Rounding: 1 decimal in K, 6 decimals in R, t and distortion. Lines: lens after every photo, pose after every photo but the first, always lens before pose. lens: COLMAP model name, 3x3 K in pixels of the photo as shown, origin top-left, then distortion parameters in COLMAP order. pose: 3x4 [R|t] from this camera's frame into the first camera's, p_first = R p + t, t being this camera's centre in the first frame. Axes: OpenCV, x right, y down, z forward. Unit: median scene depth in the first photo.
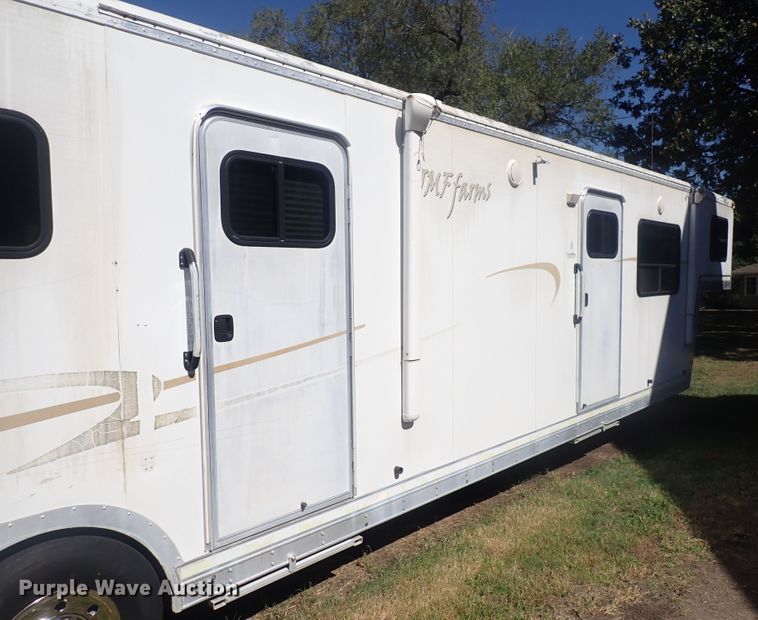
lens RADIAL K [[656.1, 0, 380.7], [0, 656.1, 331.4], [0, 0, 1]] dist [-0.000750, -0.003059]
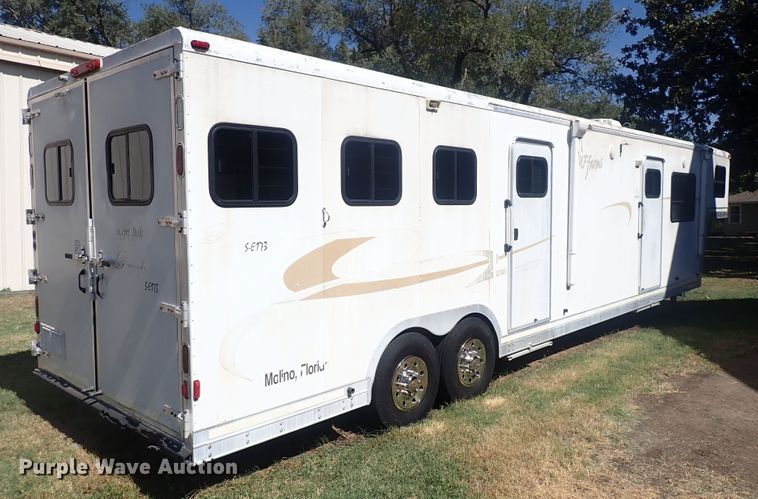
lens RADIAL K [[598.6, 0, 379.0], [0, 598.6, 249.5], [0, 0, 1]] dist [-0.000394, 0.002622]
pose [[0.999724, 0.001967, -0.023425, -0.279612], [-0.002231, 0.999934, -0.011251, 0.030512], [0.023401, 0.011300, 0.999662, -0.451633]]
